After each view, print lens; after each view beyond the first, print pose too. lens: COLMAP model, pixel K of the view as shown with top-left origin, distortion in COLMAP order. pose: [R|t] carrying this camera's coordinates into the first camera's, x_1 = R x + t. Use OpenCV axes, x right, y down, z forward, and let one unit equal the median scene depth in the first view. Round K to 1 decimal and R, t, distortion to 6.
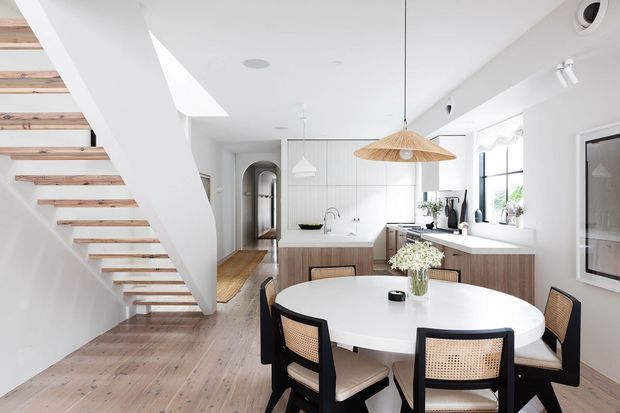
lens RADIAL K [[296.4, 0, 310.0], [0, 296.4, 206.5], [0, 0, 1]] dist [0.000695, 0.000045]
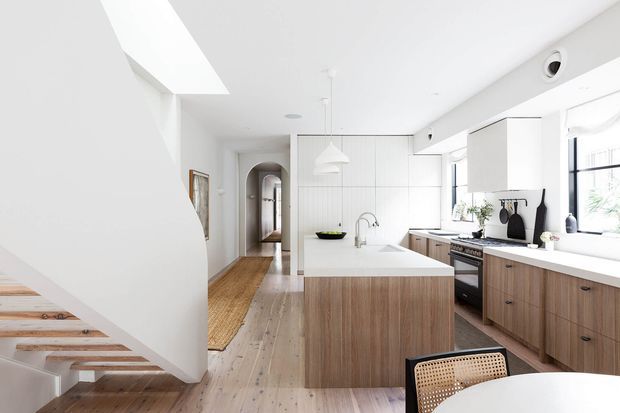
lens RADIAL K [[267.3, 0, 310.0], [0, 267.3, 206.5], [0, 0, 1]] dist [-0.000306, -0.000027]
pose [[0.999944, -0.000335, 0.010540, -0.062933], [0.000455, 0.999935, -0.011391, -0.003275], [-0.010535, 0.011396, 0.999880, 0.270083]]
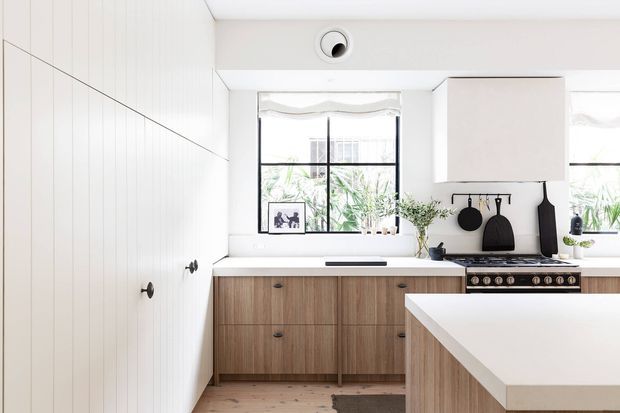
lens RADIAL K [[278.2, 0, 310.0], [0, 278.2, 206.5], [0, 0, 1]] dist [-0.041324, -0.000014]
pose [[0.007316, -0.008042, 0.999941, -0.050533], [0.003963, 0.999960, 0.008013, -0.011796], [-0.999965, 0.003904, 0.007348, 1.227604]]
